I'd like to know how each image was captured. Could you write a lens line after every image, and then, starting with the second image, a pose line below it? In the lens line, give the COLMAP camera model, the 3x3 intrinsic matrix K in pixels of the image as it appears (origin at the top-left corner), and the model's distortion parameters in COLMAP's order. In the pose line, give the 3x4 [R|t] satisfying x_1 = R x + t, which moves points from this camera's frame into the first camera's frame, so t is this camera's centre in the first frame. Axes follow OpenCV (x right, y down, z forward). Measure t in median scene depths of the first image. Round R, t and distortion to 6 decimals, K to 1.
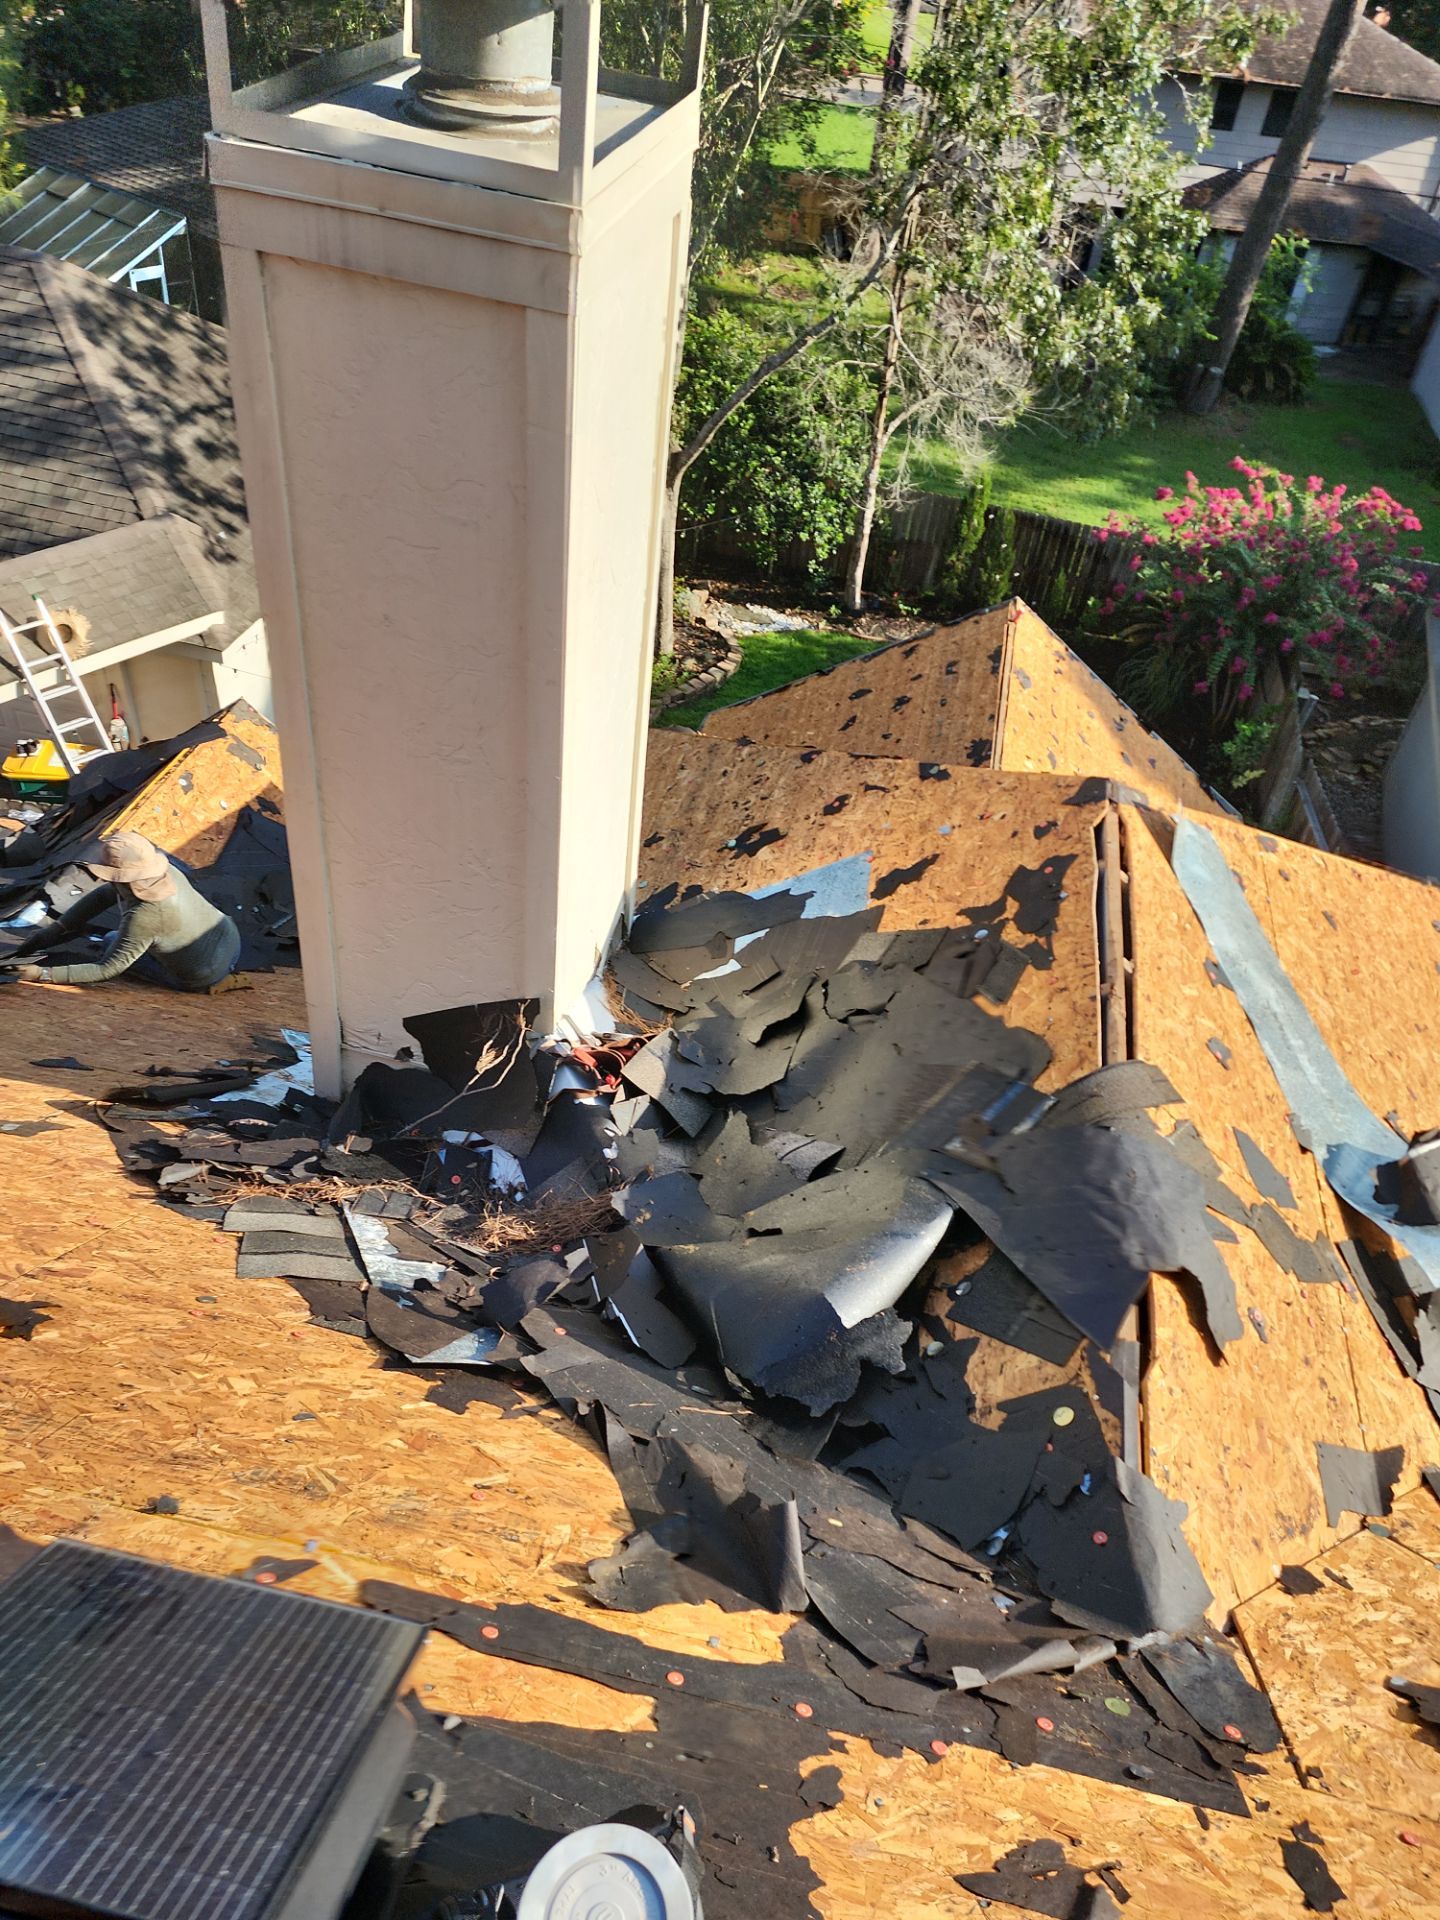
lens RADIAL K [[1292.3, 0, 747.3], [0, 1292.3, 1013.1], [0, 0, 1]] dist [0.084898, -0.077005]
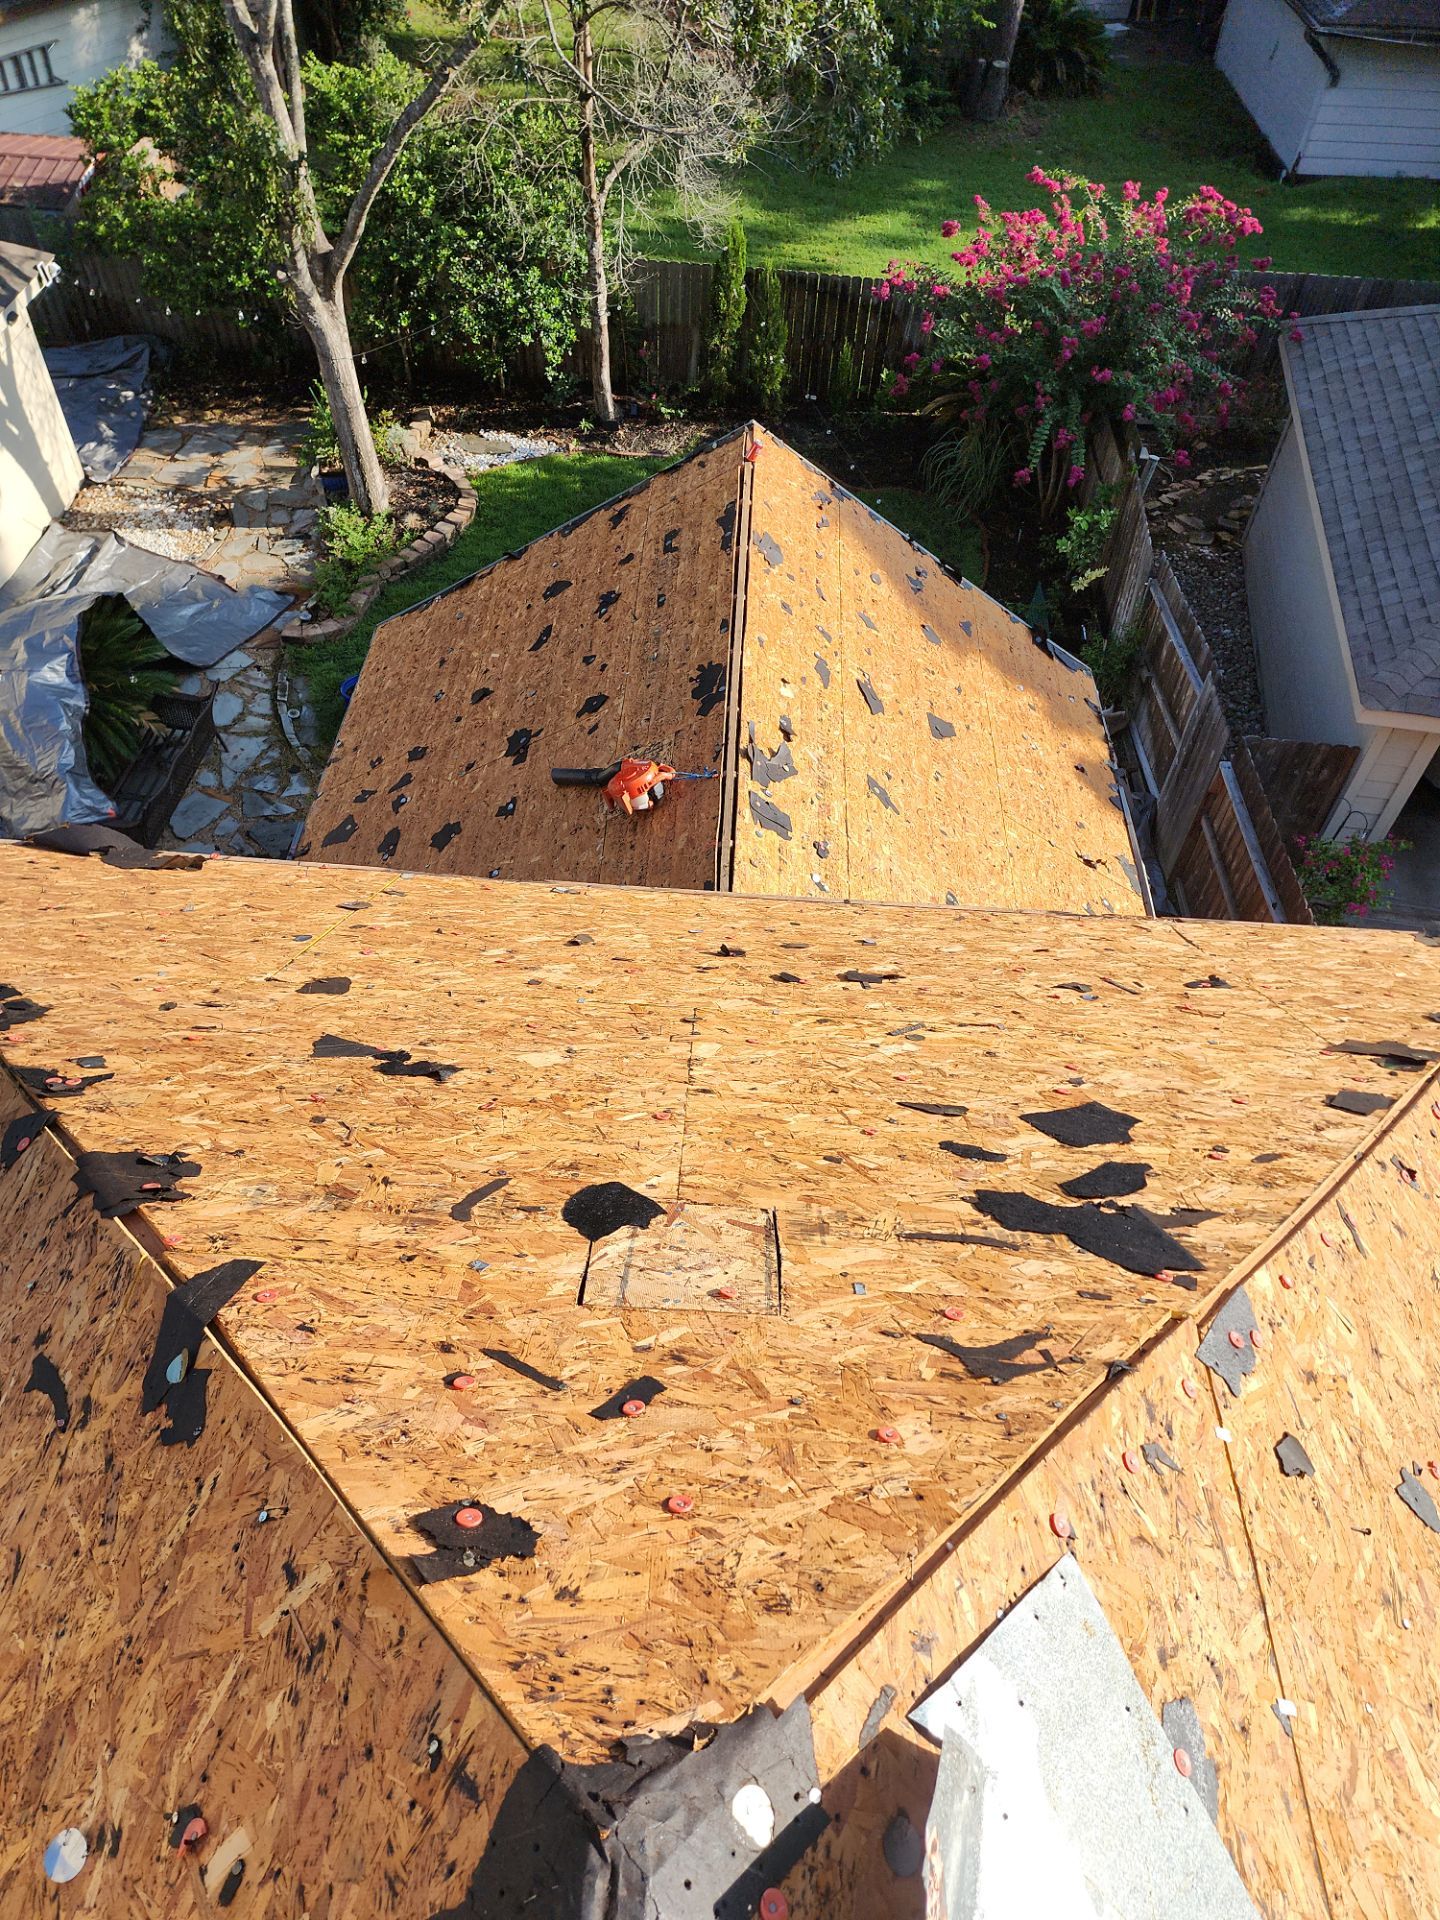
lens RADIAL K [[1251.0, 0, 697.2], [0, 1251.0, 954.2], [0, 0, 1]] dist [0.087871, -0.056305]
pose [[0.987796, -0.151306, 0.036962, 0.062350], [0.145884, 0.981901, 0.120783, -0.070421], [-0.054568, -0.113917, 0.991991, 0.165634]]
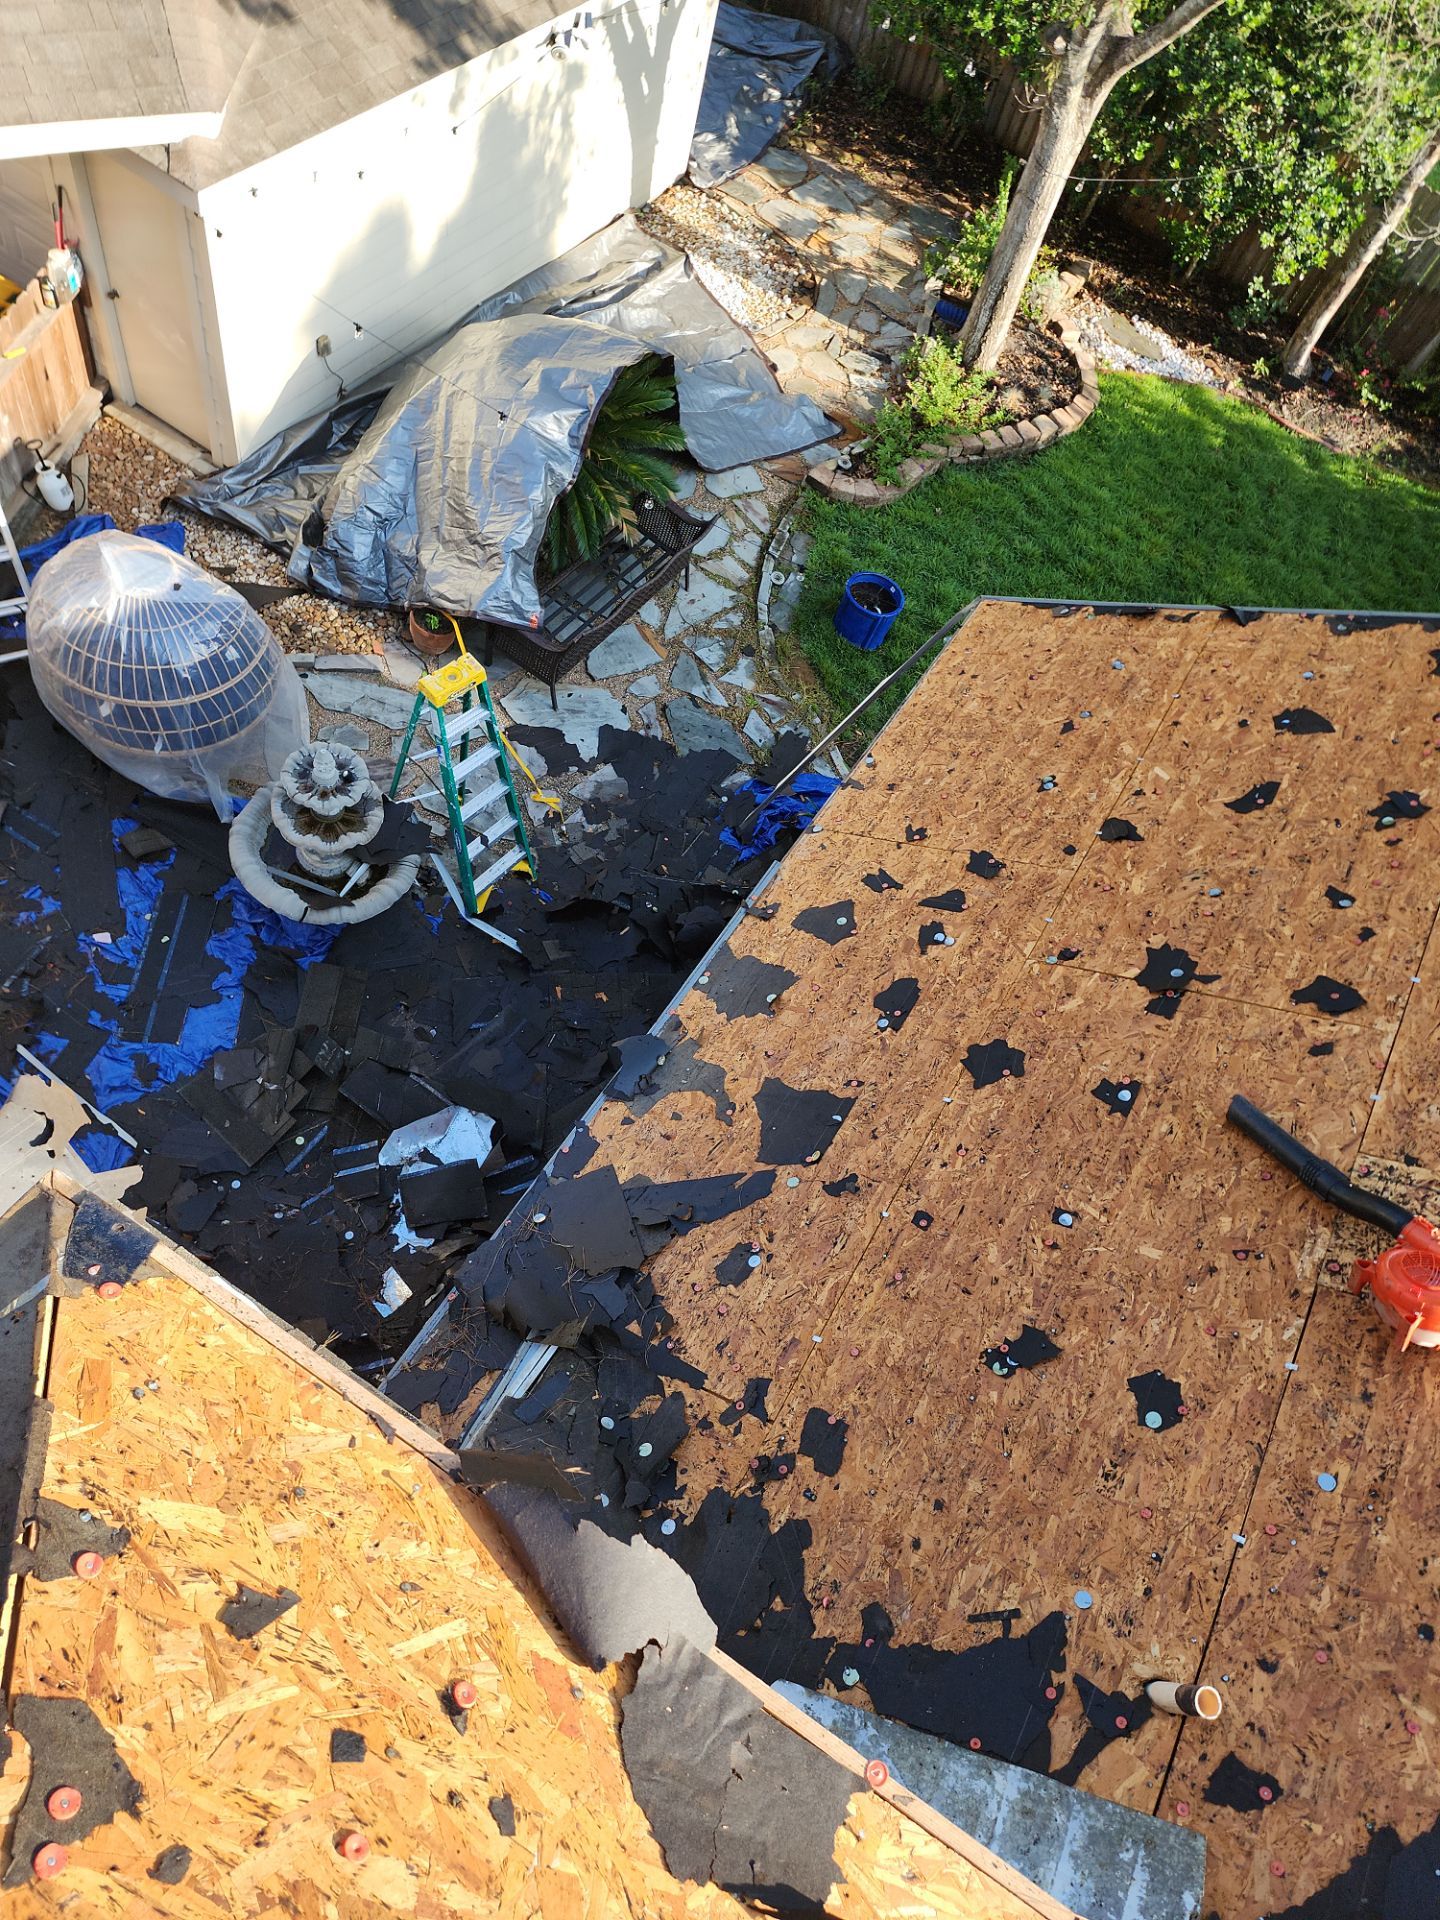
lens RADIAL K [[1272.7, 0, 732.0], [0, 1272.7, 934.8], [0, 0, 1]] dist [0.096514, -0.078357]
pose [[0.930658, 0.352330, -0.098687, -0.015937], [-0.322714, 0.917523, 0.232395, -0.127203], [0.172428, -0.184433, 0.967602, 0.300416]]
